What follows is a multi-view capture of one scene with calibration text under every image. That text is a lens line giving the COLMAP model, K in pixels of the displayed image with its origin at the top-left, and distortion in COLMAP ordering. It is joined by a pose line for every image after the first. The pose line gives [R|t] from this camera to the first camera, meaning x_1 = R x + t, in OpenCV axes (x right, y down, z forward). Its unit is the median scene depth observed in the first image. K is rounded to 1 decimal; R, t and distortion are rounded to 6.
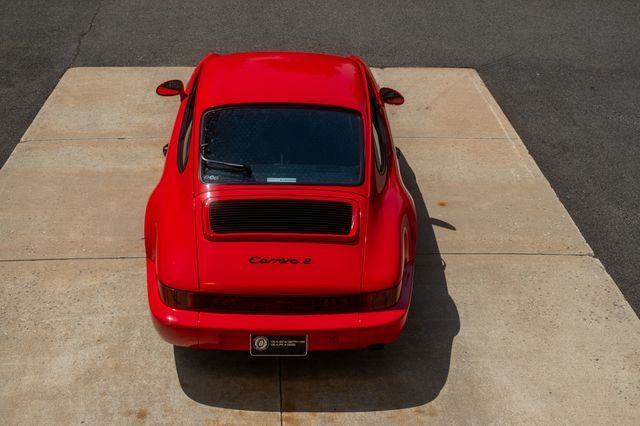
lens RADIAL K [[933.5, 0, 320.0], [0, 933.5, 213.0], [0, 0, 1]] dist [0.003780, 0.055187]
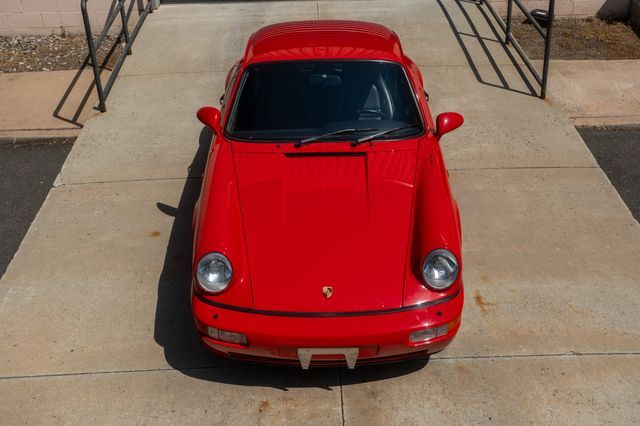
lens RADIAL K [[779.6, 0, 320.0], [0, 779.6, 213.0], [0, 0, 1]] dist [0.019511, 0.036435]
pose [[-0.999562, -0.024637, 0.016402, -0.067680], [0.000794, 0.531646, 0.846966, -1.001645], [-0.029587, 0.846608, -0.531394, 2.037556]]
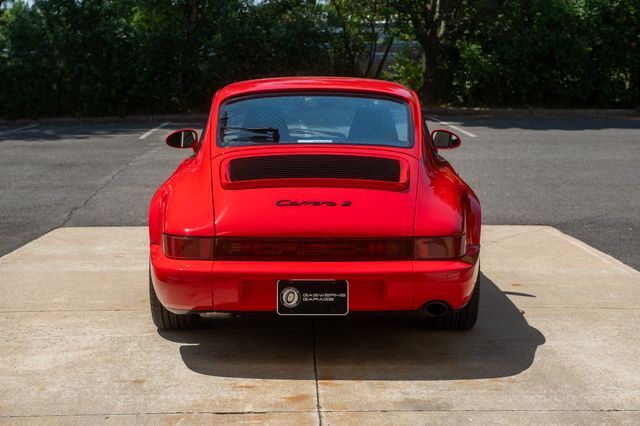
lens RADIAL K [[1200.5, 0, 320.0], [0, 1200.5, 213.0], [0, 0, 1]] dist [0.020091, -0.010119]
pose [[0.999253, -0.020887, -0.032512, -0.003173], [0.008235, 0.937104, -0.348954, 0.423796], [0.037756, 0.348425, 0.936576, 0.015562]]
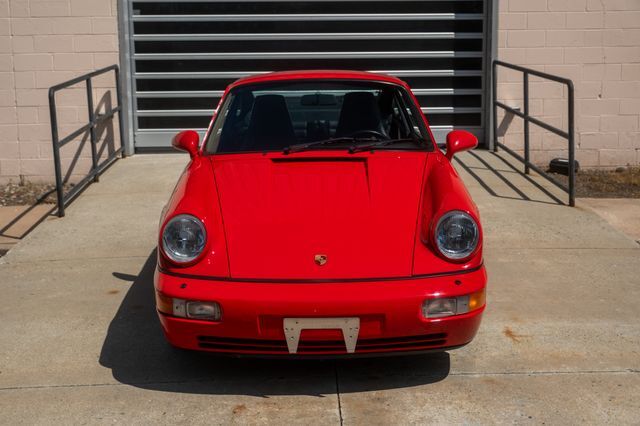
lens RADIAL K [[933.5, 0, 320.0], [0, 933.5, 213.0], [0, 0, 1]] dist [0.003780, 0.055187]
pose [[-0.999606, -0.020045, 0.019673, -0.078580], [-0.003580, 0.785664, 0.618643, -0.789393], [-0.027857, 0.618329, -0.785426, 2.283065]]
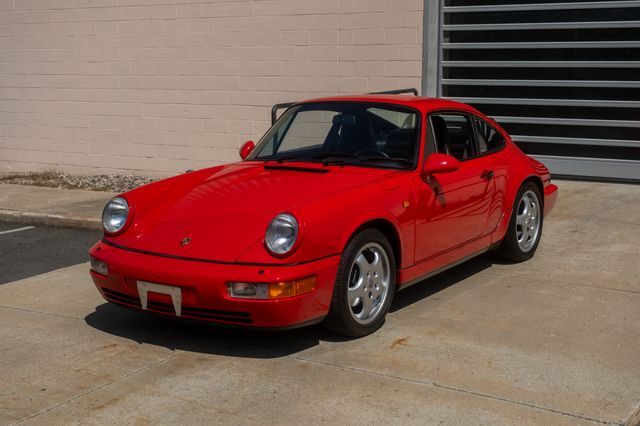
lens RADIAL K [[985.2, 0, 320.0], [0, 985.2, 213.0], [0, 0, 1]] dist [0.011618, 0.014437]
pose [[-0.808961, -0.113467, 0.576808, -0.802391], [0.252130, 0.819401, 0.514795, -0.795525], [-0.531049, 0.561879, -0.634254, 2.255211]]
